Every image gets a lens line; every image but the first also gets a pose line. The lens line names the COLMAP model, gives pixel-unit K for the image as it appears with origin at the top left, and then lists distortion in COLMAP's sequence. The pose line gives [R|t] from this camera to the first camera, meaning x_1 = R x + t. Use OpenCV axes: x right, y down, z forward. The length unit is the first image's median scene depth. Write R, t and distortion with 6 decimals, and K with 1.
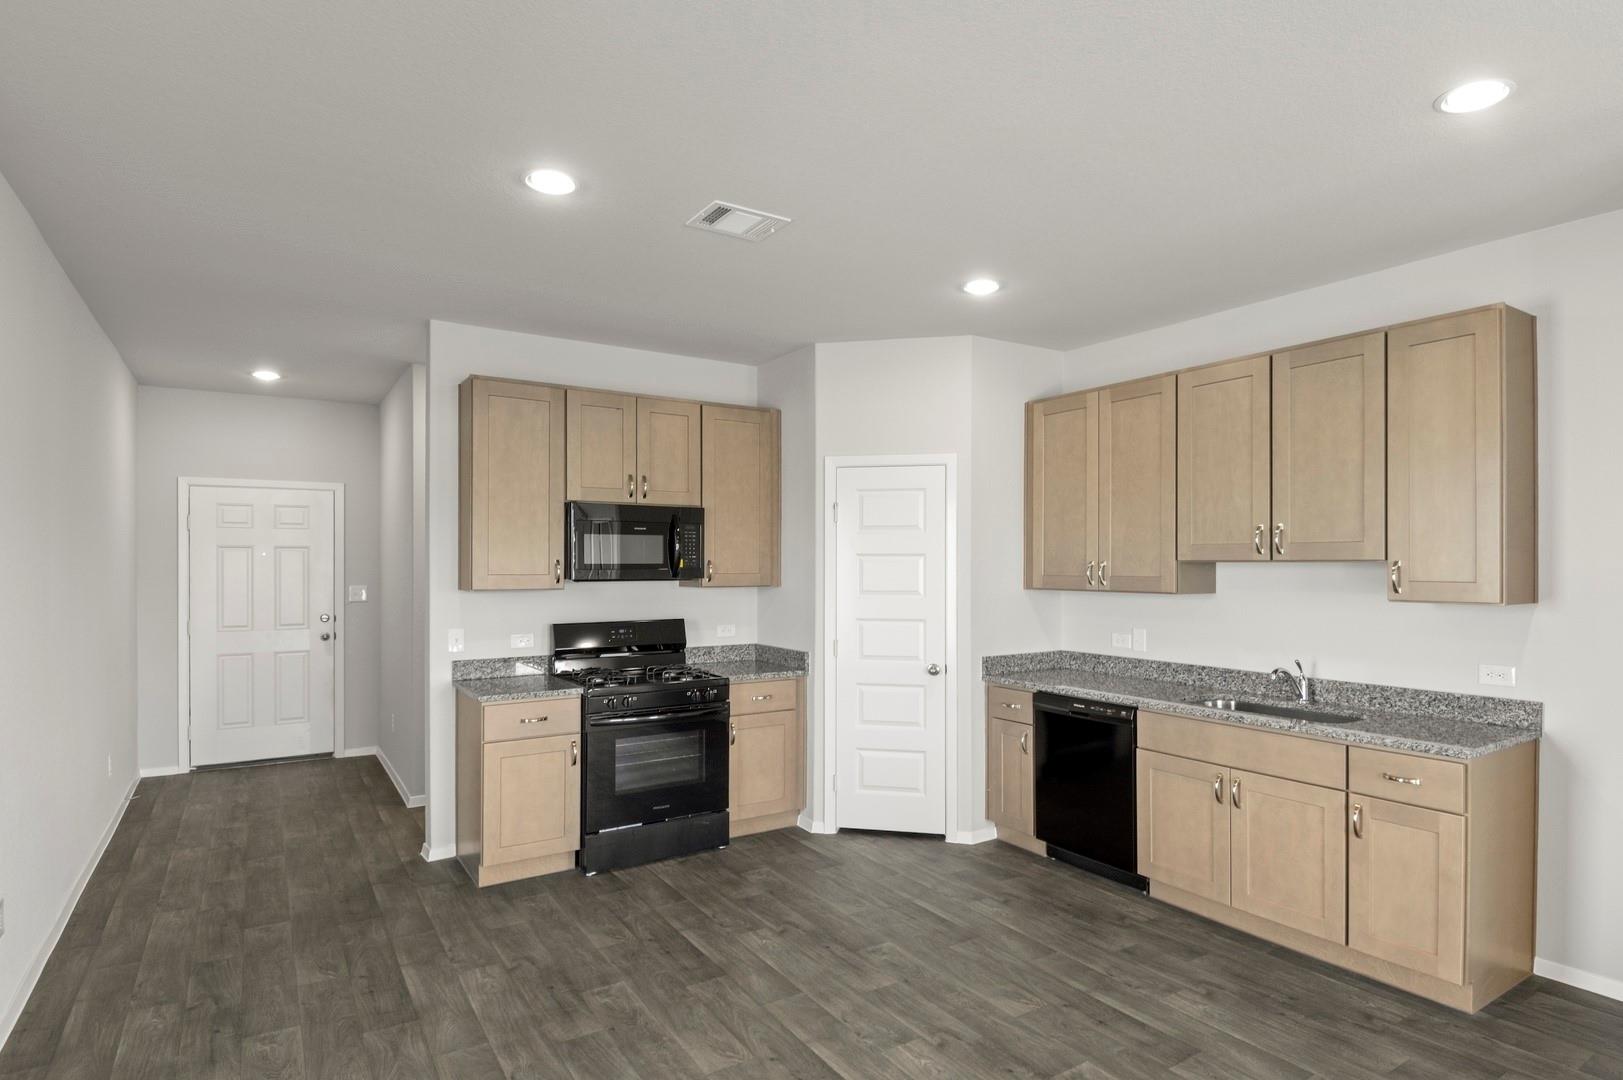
lens RADIAL K [[873.8, 0, 838.1], [0, 873.8, 561.2], [0, 0, 1]] dist [0.026135, -0.036389]
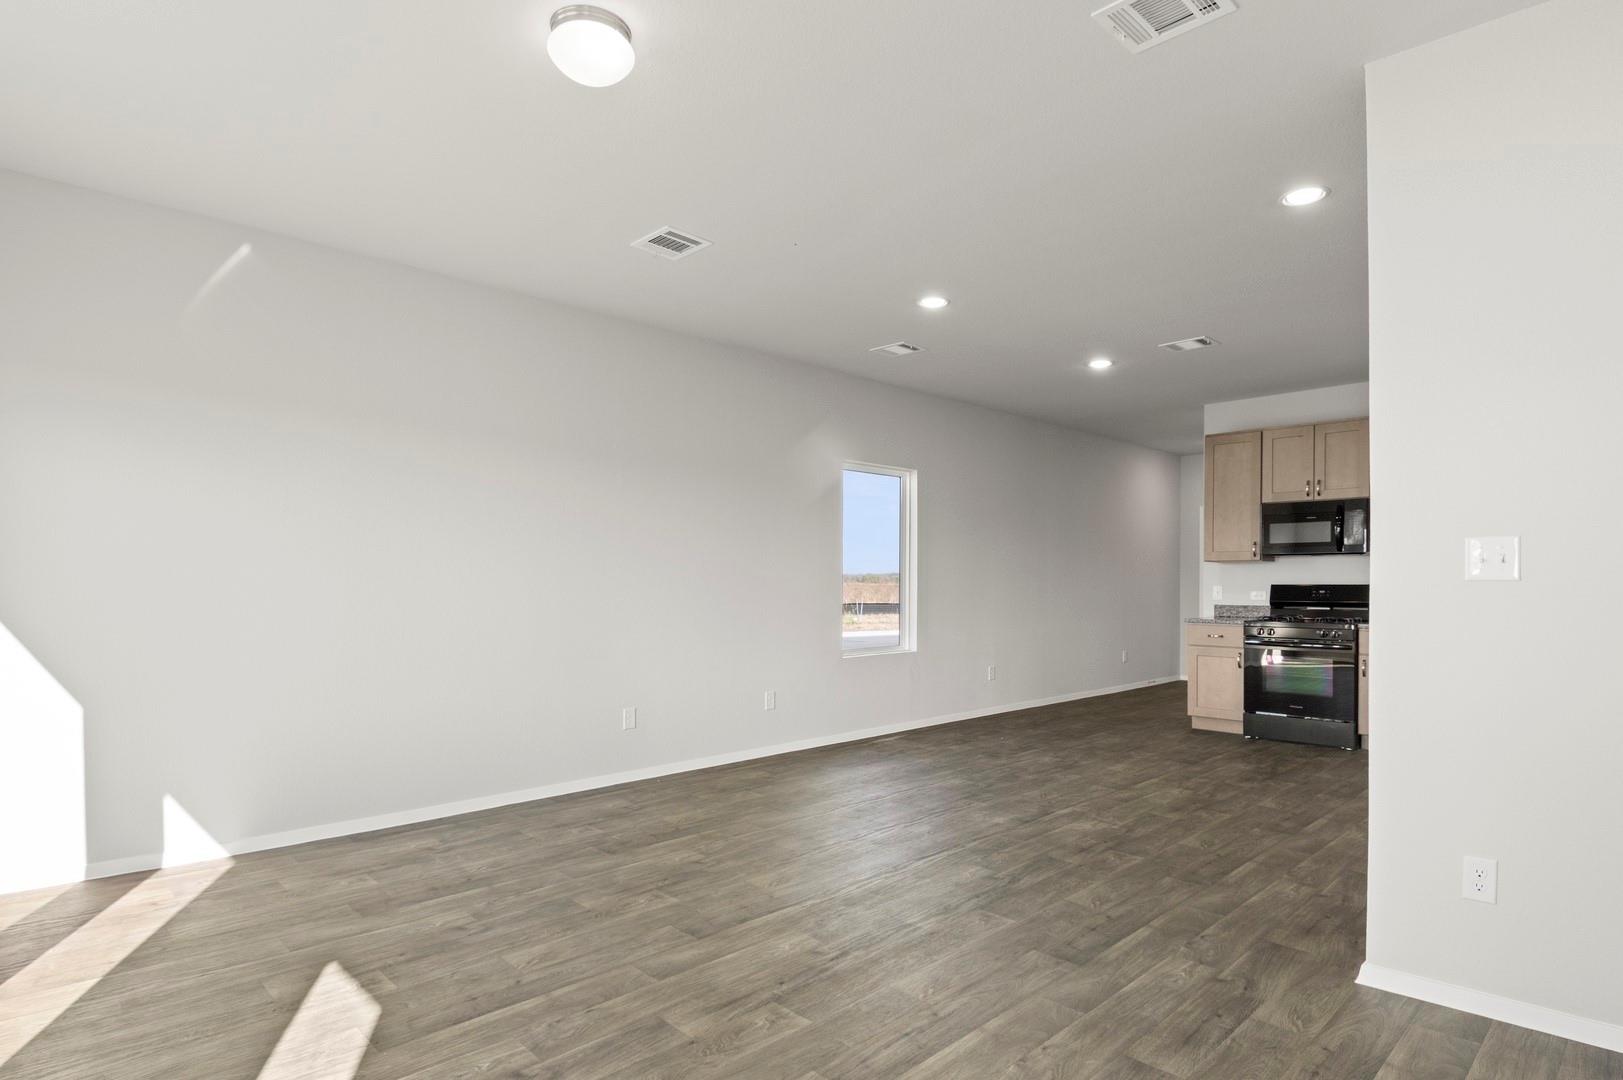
lens RADIAL K [[873.8, 0, 823.2], [0, 873.8, 587.3], [0, 0, 1]] dist [0.026135, -0.036389]
pose [[0.200142, 0.004833, -0.979755, 1.018238], [-0.000435, 0.999988, 0.004844, 0.069416], [0.979767, -0.000543, 0.200142, -0.068872]]
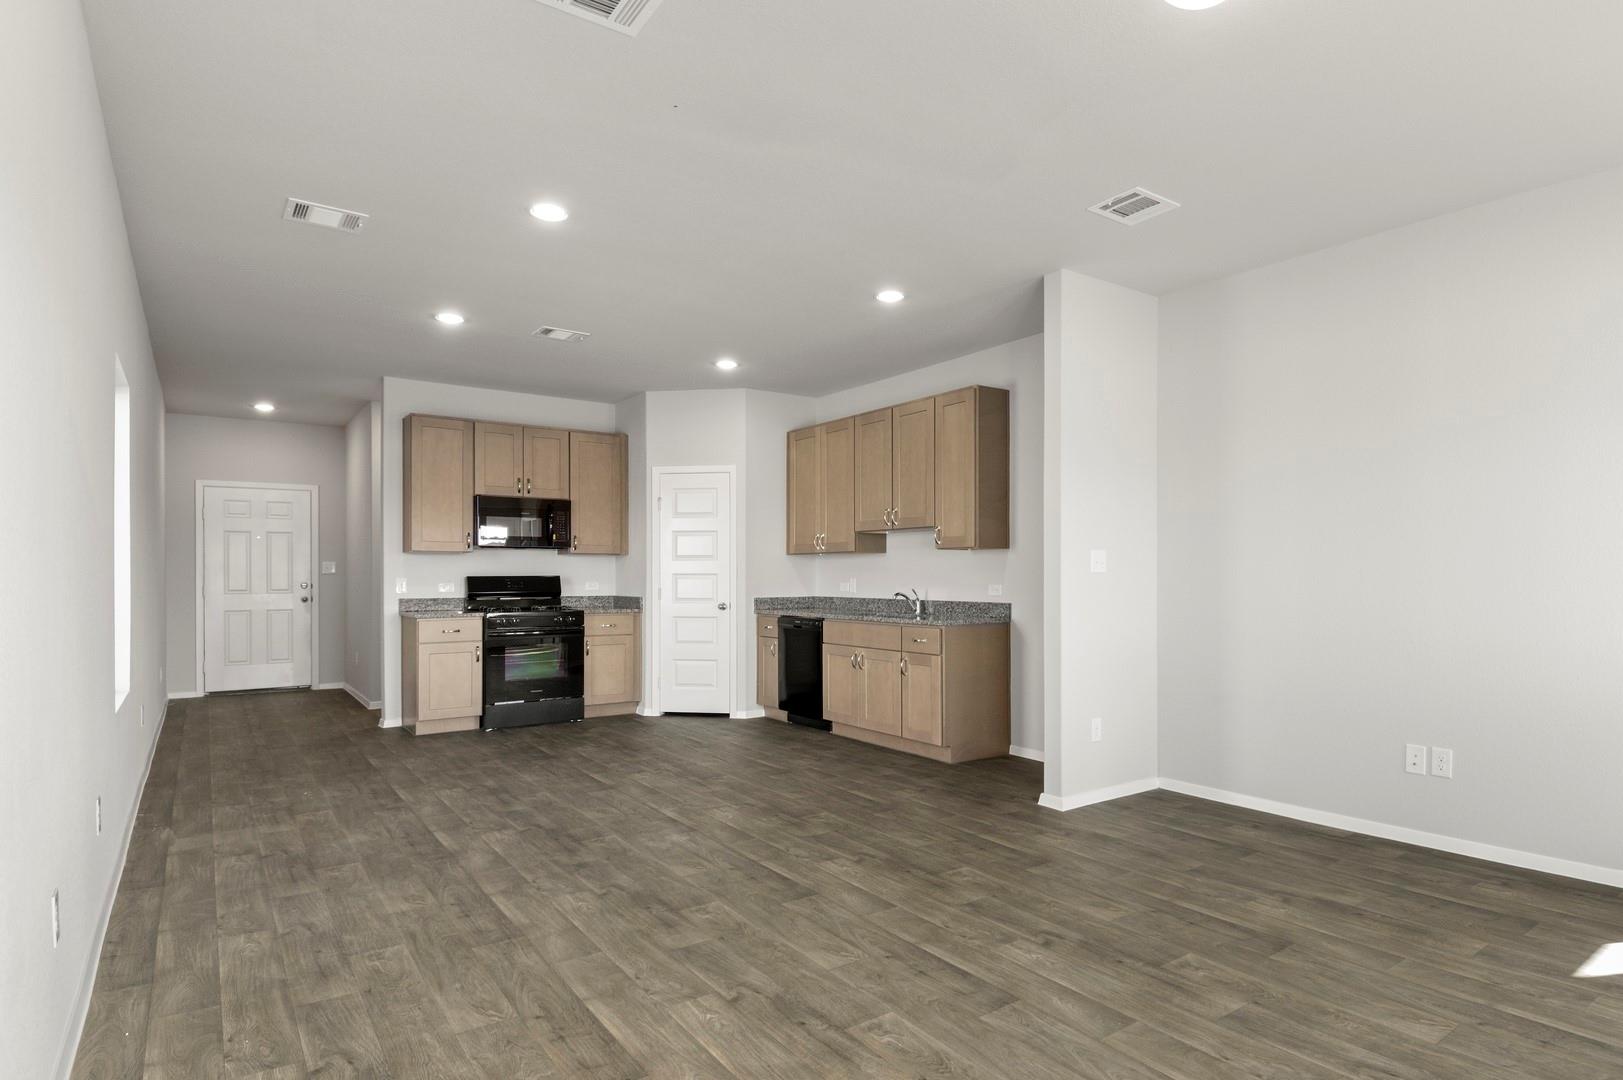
lens RADIAL K [[873.8, 0, 846.9], [0, 873.8, 575.8], [0, 0, 1]] dist [0.026135, -0.036389]
pose [[0.998783, -0.001735, 0.049281, 0.257338], [0.001619, 0.999996, 0.002391, 0.068351], [-0.049285, -0.002308, 0.998782, -0.550821]]
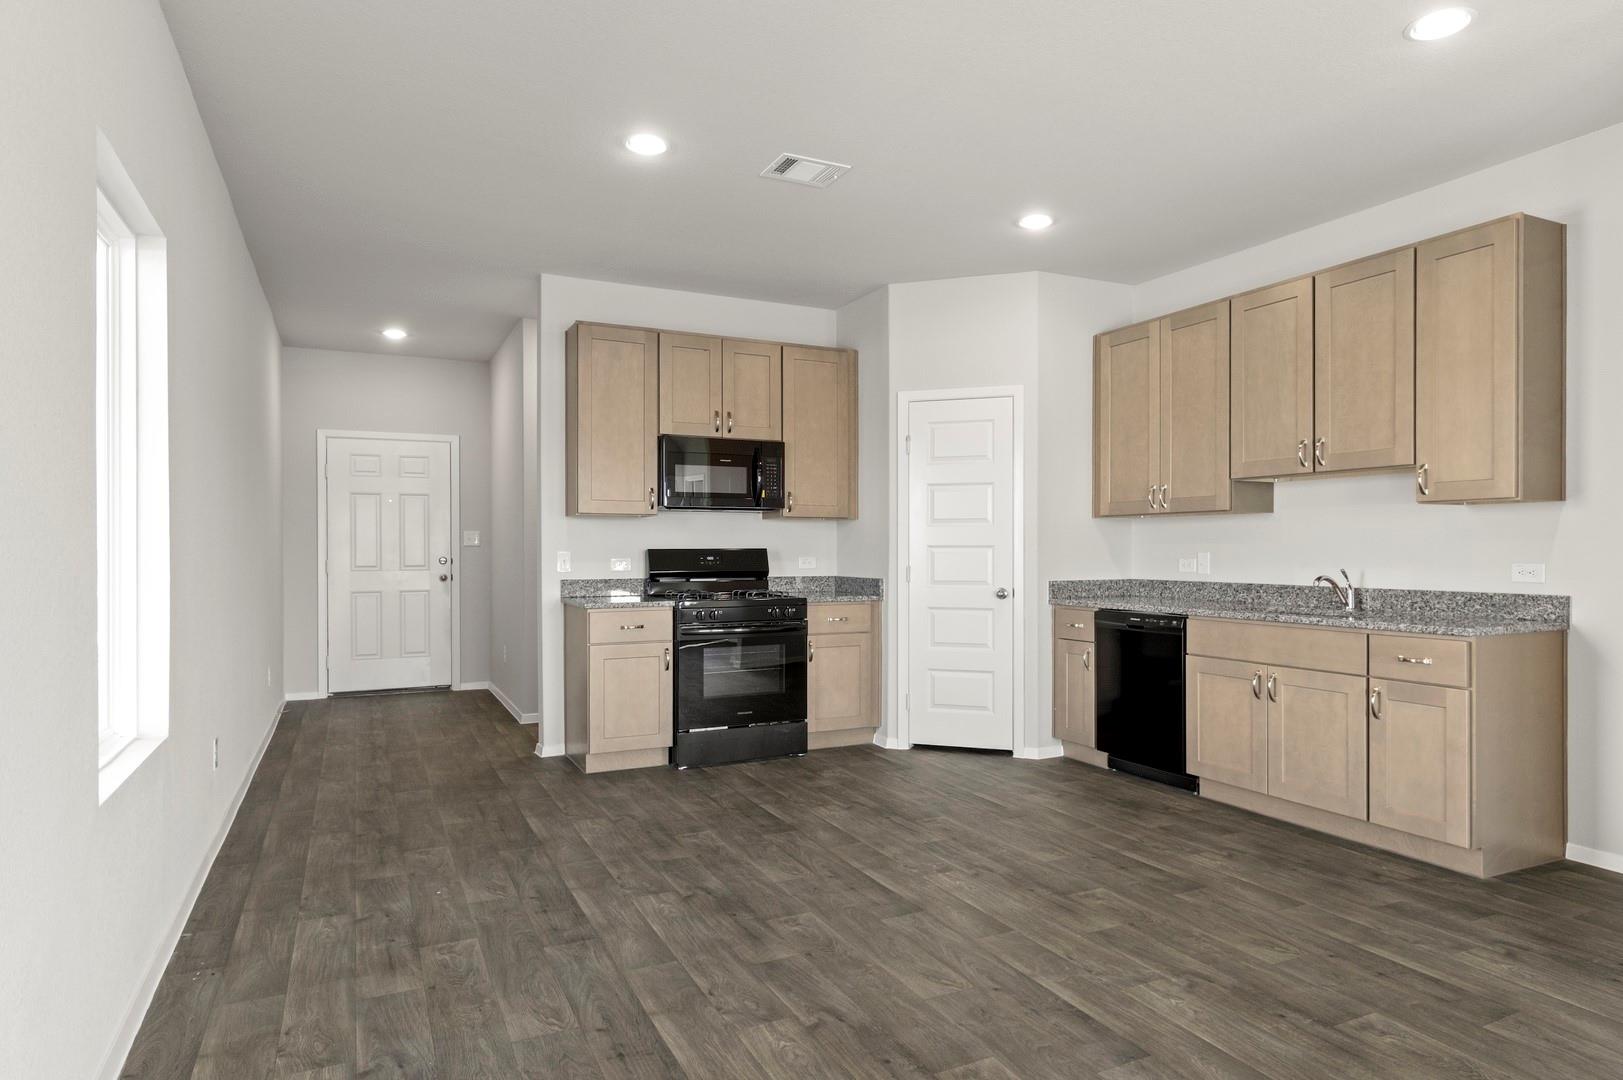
lens RADIAL K [[959.5, 0, 839.0], [0, 959.5, 554.1], [0, 0, 1]] dist [-0.001947, 0.001456]
pose [[0.993274, -0.000839, -0.115784, 0.050241], [0.001681, 0.999973, 0.007174, 0.070067], [0.115775, -0.007321, 0.993248, -0.162645]]
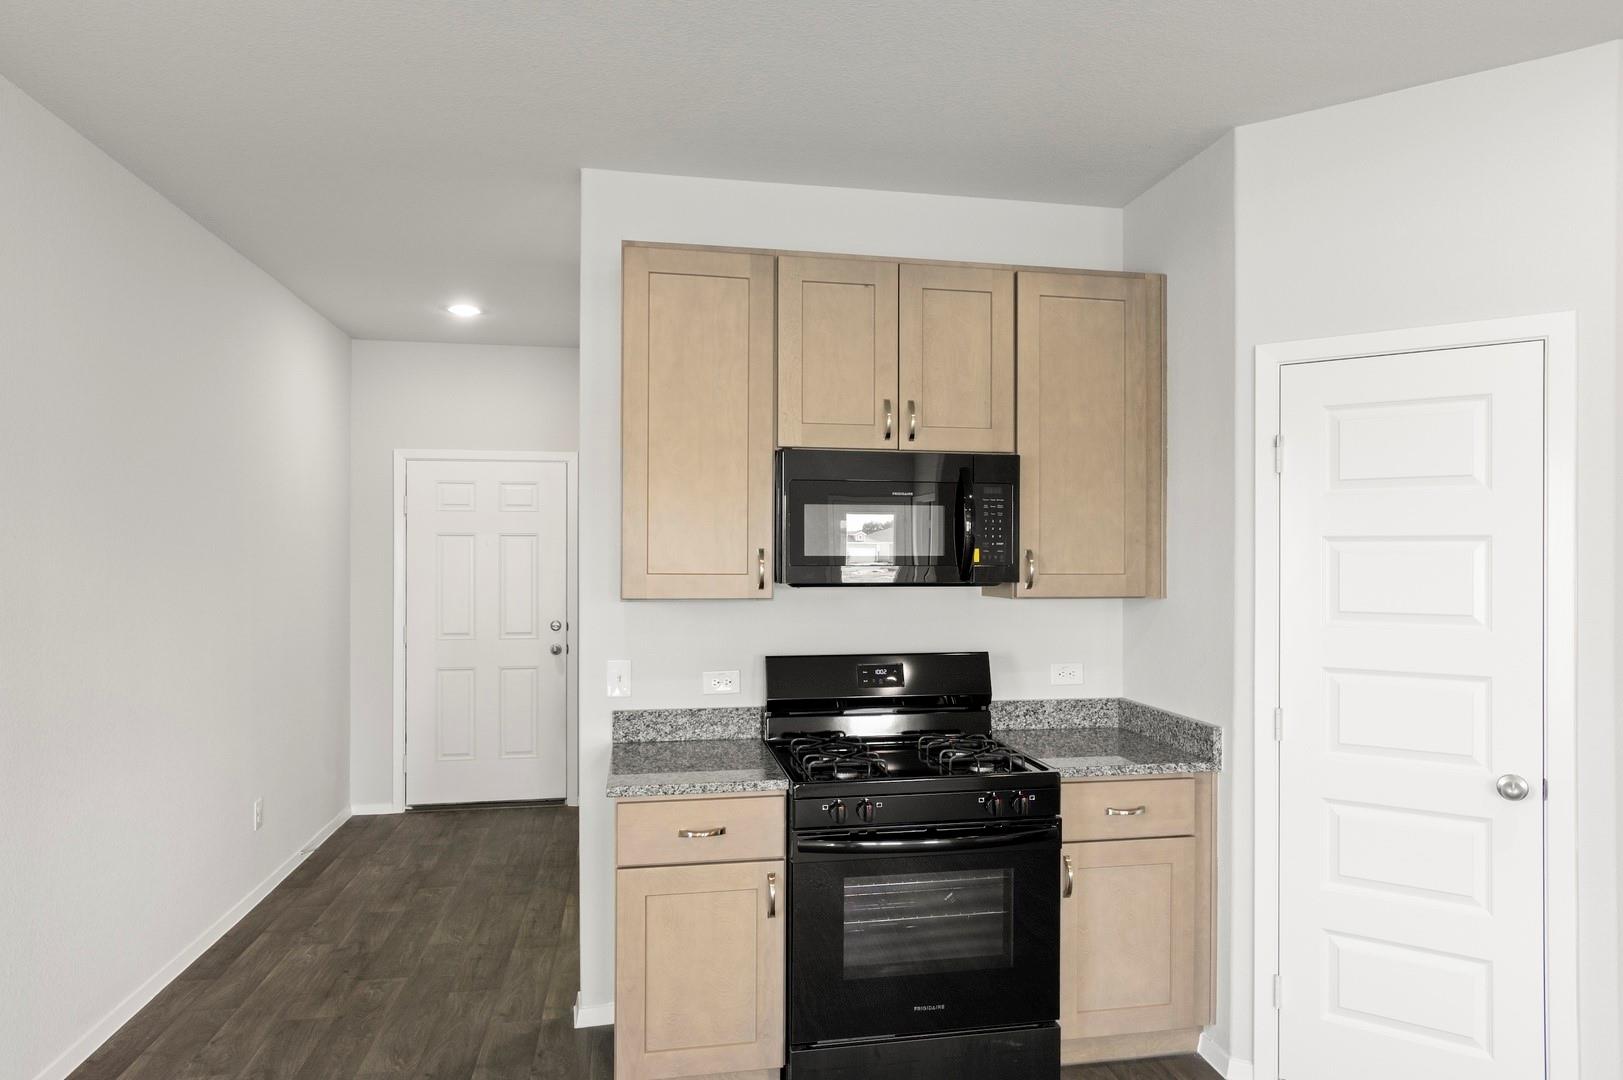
lens RADIAL K [[1017.3, 0, 834.0], [0, 1017.3, 554.1], [0, 0, 1]] dist [-0.004911, 0.010570]
pose [[0.923745, 0.000698, -0.383007, -0.015398], [-0.001130, 0.999999, -0.000903, 0.002331], [0.383006, 0.001267, 0.923745, 0.375598]]
